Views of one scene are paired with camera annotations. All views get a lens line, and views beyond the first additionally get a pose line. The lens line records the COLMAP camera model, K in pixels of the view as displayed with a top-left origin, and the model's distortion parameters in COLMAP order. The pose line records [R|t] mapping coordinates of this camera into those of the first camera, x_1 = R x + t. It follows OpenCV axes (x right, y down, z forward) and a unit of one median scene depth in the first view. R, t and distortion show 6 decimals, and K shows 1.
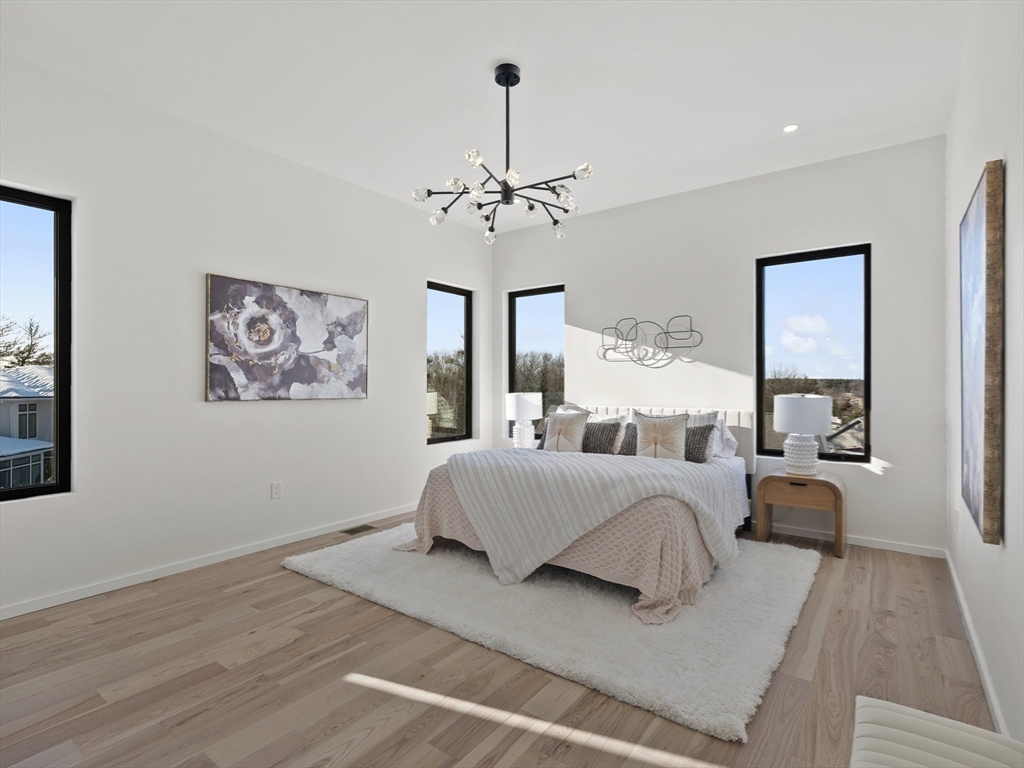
lens RADIAL K [[518.2, 0, 509.3], [0, 518.2, 381.7], [0, 0, 1]] dist [-0.002101, -0.000346]
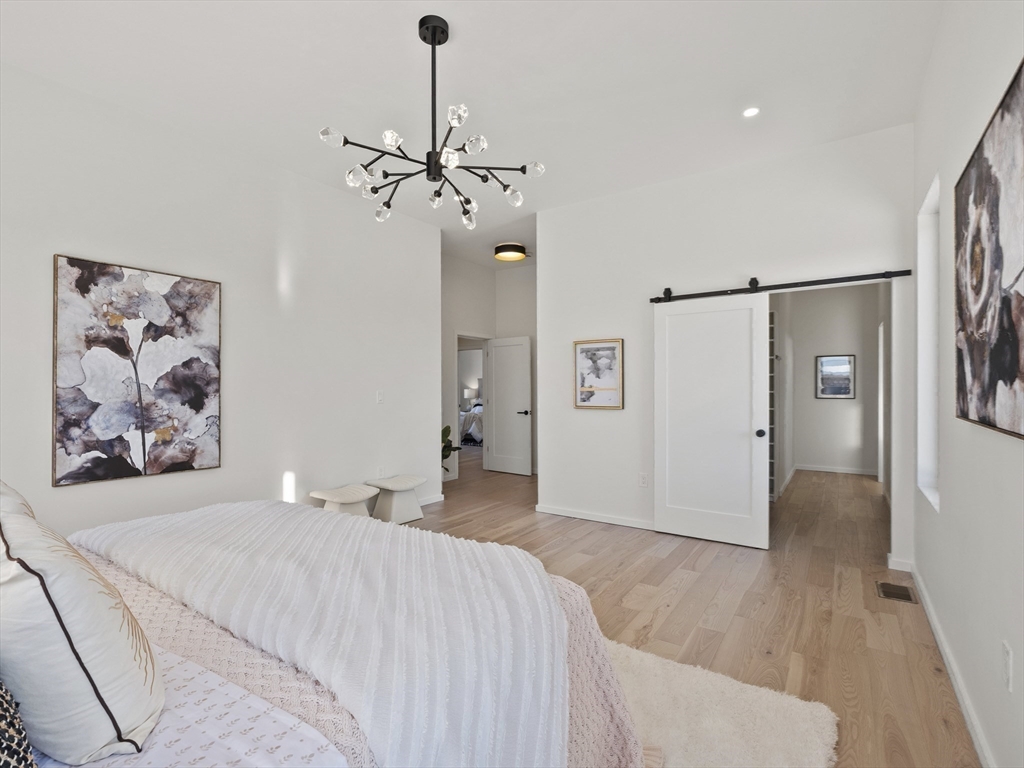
lens RADIAL K [[484.7, 0, 512.0], [0, 484.7, 384.0], [0, 0, 1]] dist [0.000968, 0.000116]
pose [[-0.999216, 0.006007, -0.039136, -0.106122], [0.006433, 0.999921, -0.010763, 0.005806], [0.039068, -0.011007, -0.999176, 1.907654]]
